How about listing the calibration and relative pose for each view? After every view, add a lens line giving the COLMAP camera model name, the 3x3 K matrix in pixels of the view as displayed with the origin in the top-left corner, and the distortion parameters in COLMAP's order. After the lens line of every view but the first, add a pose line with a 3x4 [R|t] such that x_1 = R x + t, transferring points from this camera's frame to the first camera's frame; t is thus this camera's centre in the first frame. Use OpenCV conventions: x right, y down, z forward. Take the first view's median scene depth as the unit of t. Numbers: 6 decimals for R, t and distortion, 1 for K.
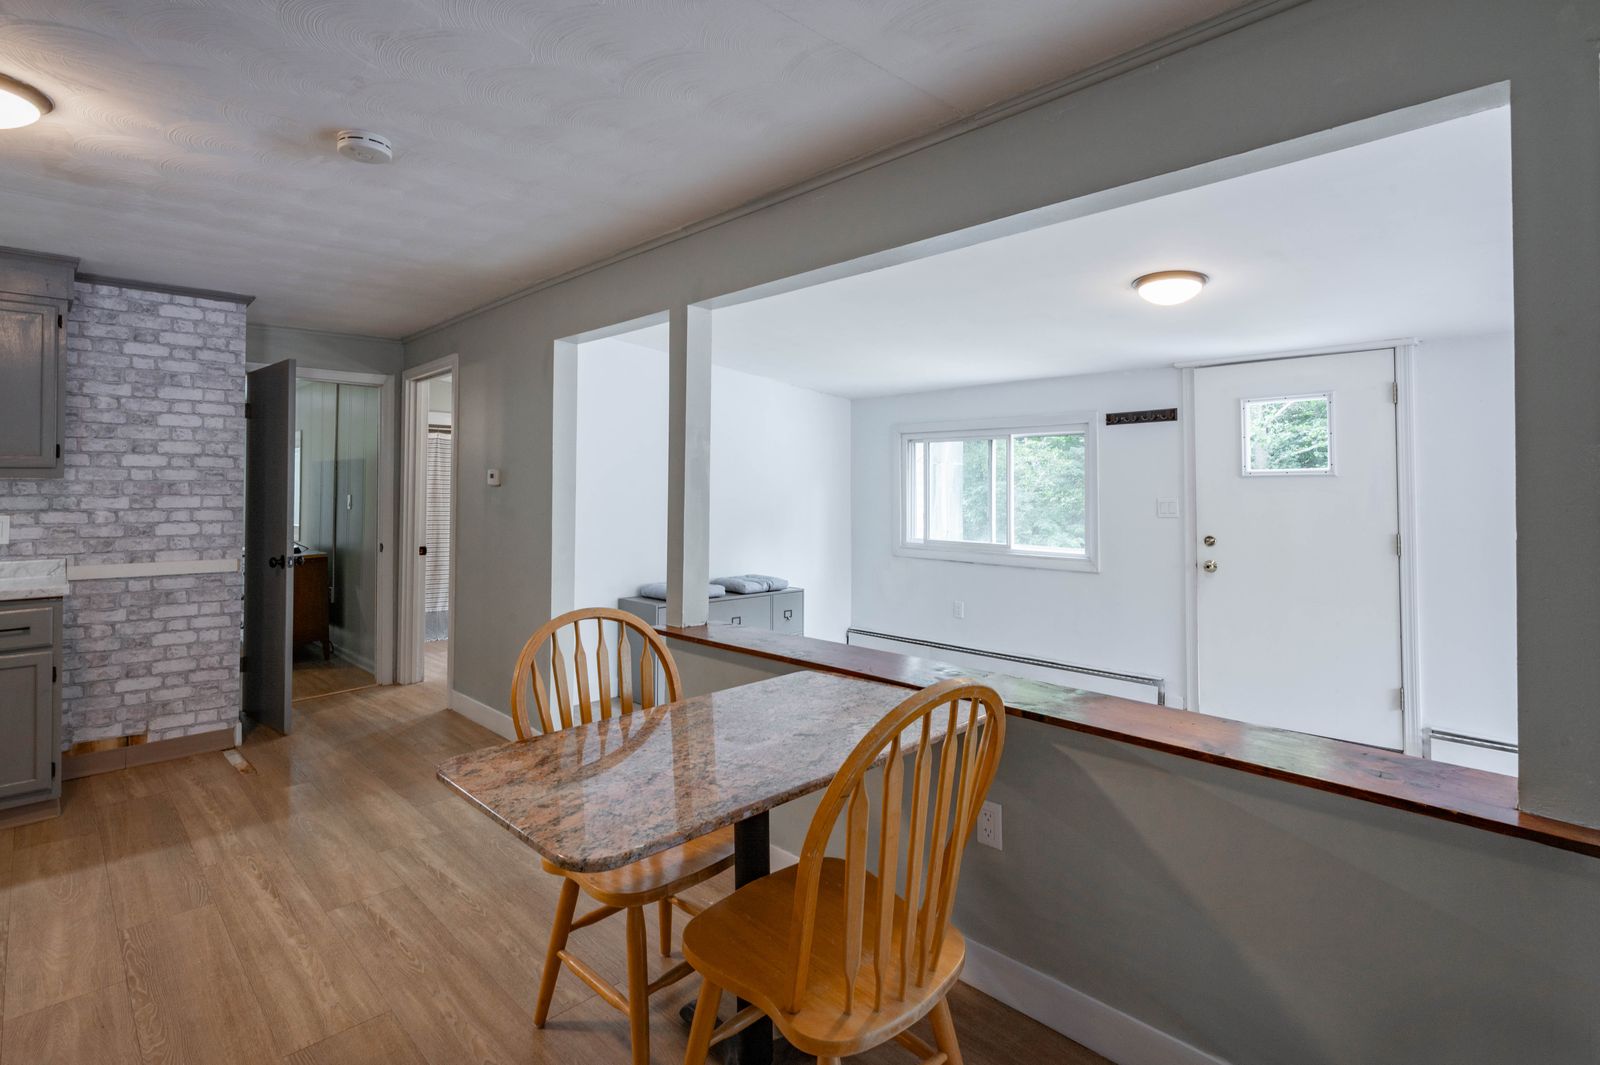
lens RADIAL K [[786.6, 0, 794.8], [0, 786.6, 475.1], [0, 0, 1]] dist [0.000671, 0.000240]
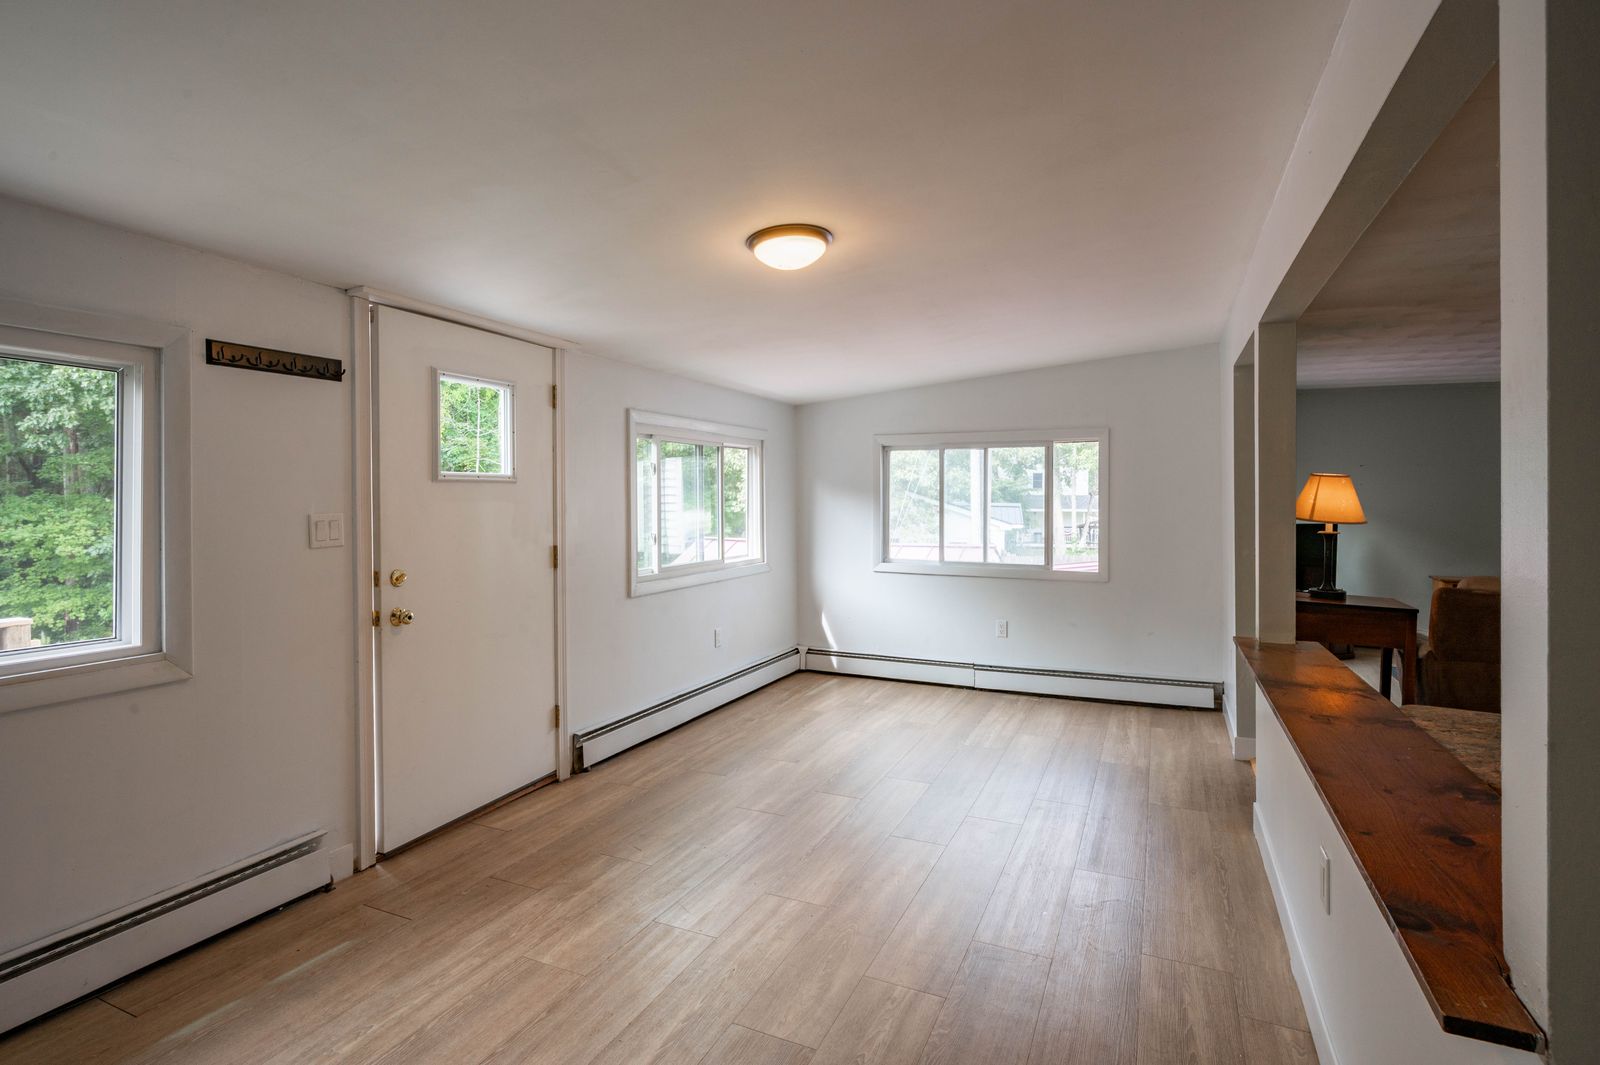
lens RADIAL K [[787.9, 0, 799.3], [0, 787.9, 503.7], [0, 0, 1]] dist [-0.000159, 0.000068]
pose [[-0.361511, -0.010576, 0.932308, -0.226891], [-0.022556, 0.999742, 0.002595, 0.015530], [-0.932095, -0.020091, -0.361657, 1.071665]]
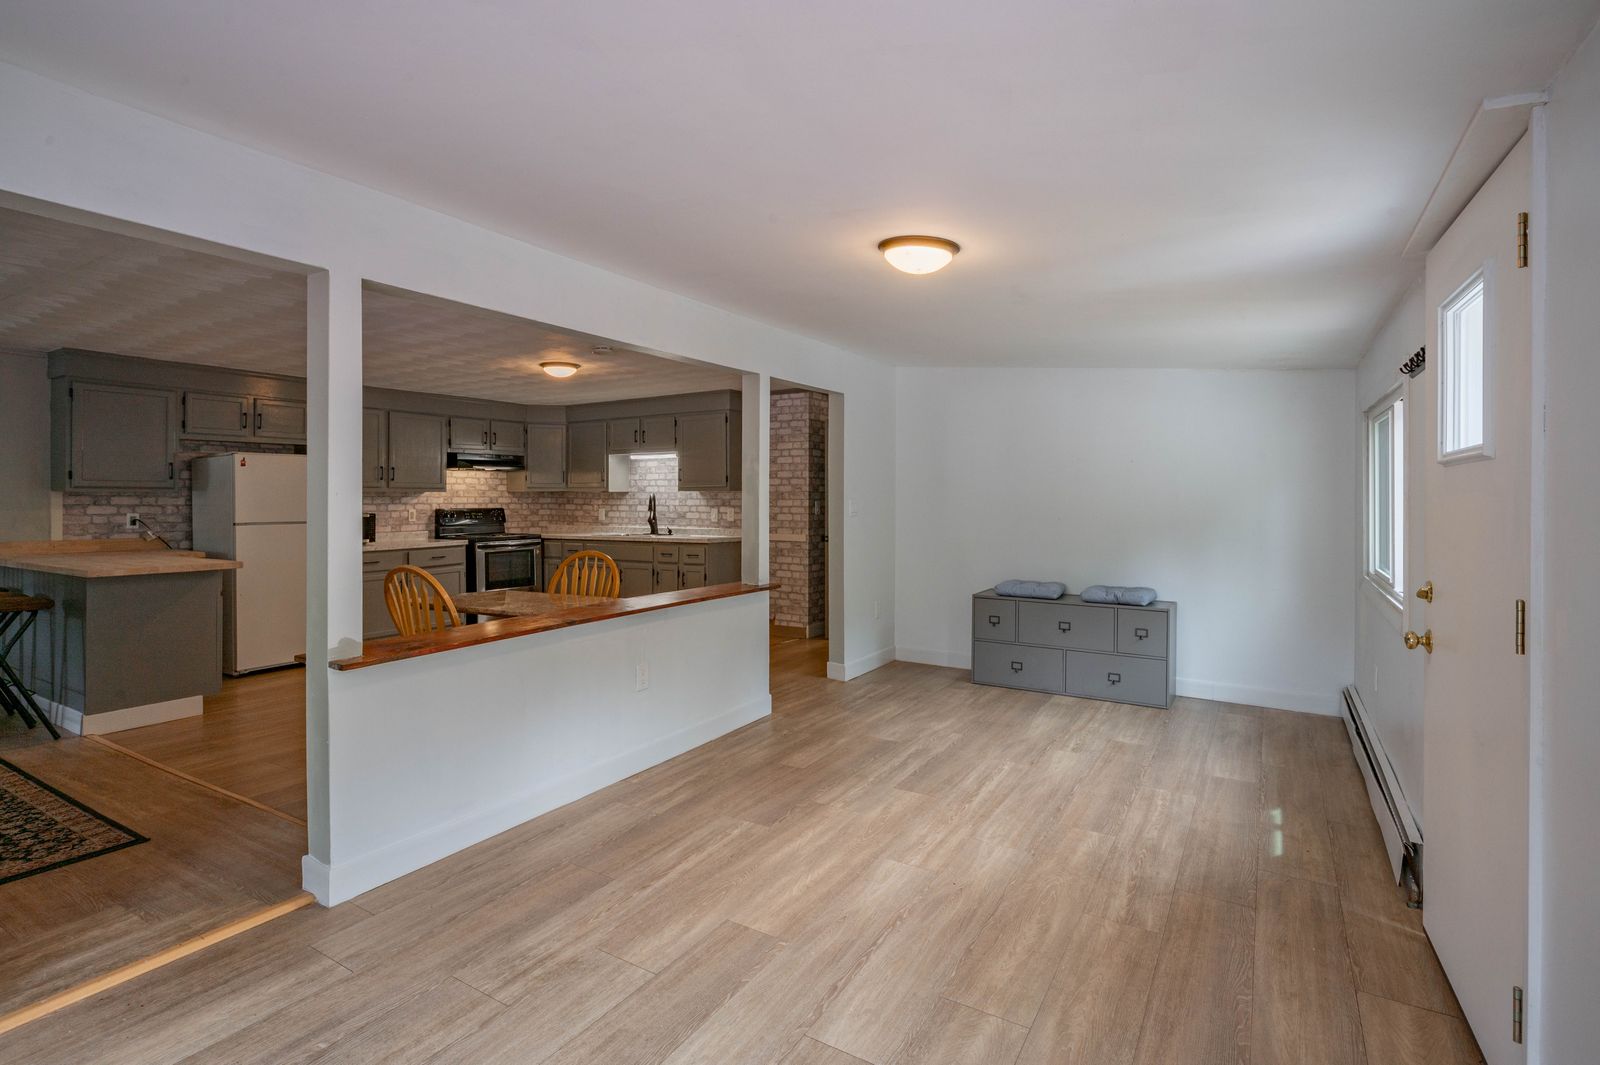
lens RADIAL K [[775.5, 0, 793.3], [0, 775.5, 494.9], [0, 0, 1]] dist [-0.000947, 0.000525]
pose [[0.252399, -0.005226, -0.967609, 1.051200], [0.018477, 0.999829, -0.000581, 0.016525], [0.967447, -0.017732, 0.252453, 0.550603]]
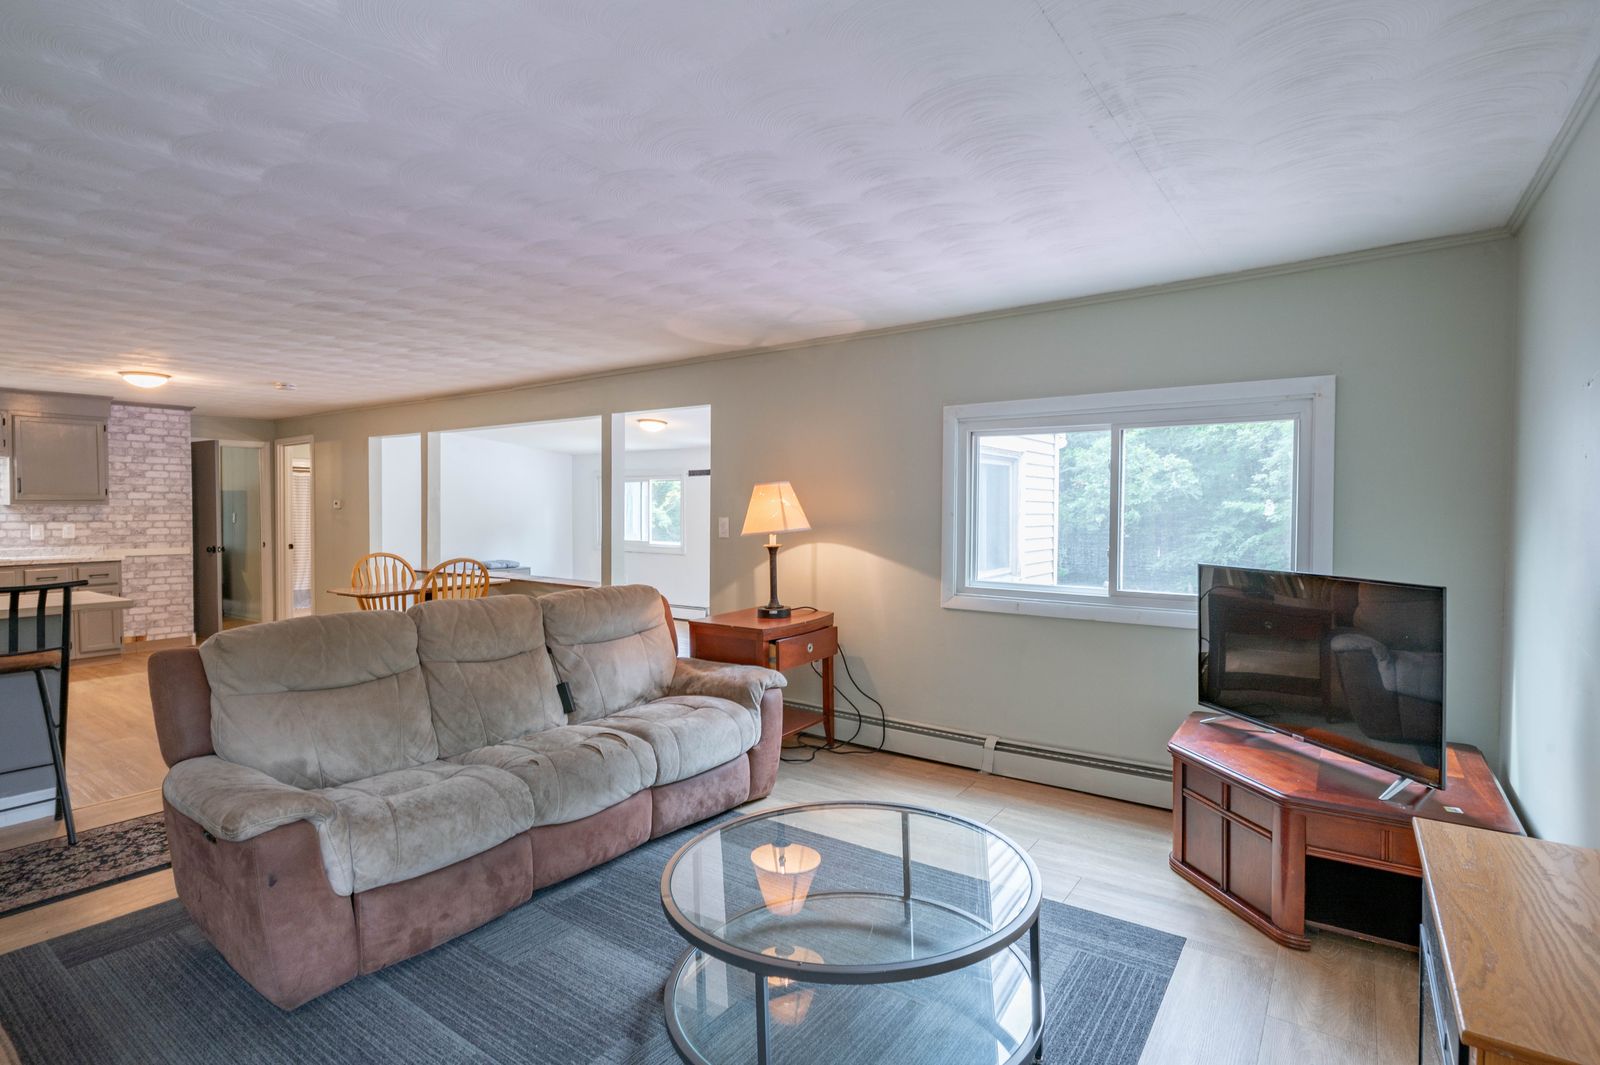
lens RADIAL K [[791.6, 0, 800.0], [0, 791.6, 532.5], [0, 0, 1]] dist [0.002798, 0.000747]
pose [[0.984851, -0.004150, 0.173353, 0.421890], [-0.004298, 0.998822, 0.048331, -0.028420], [-0.173350, -0.048344, 0.983673, -1.177103]]
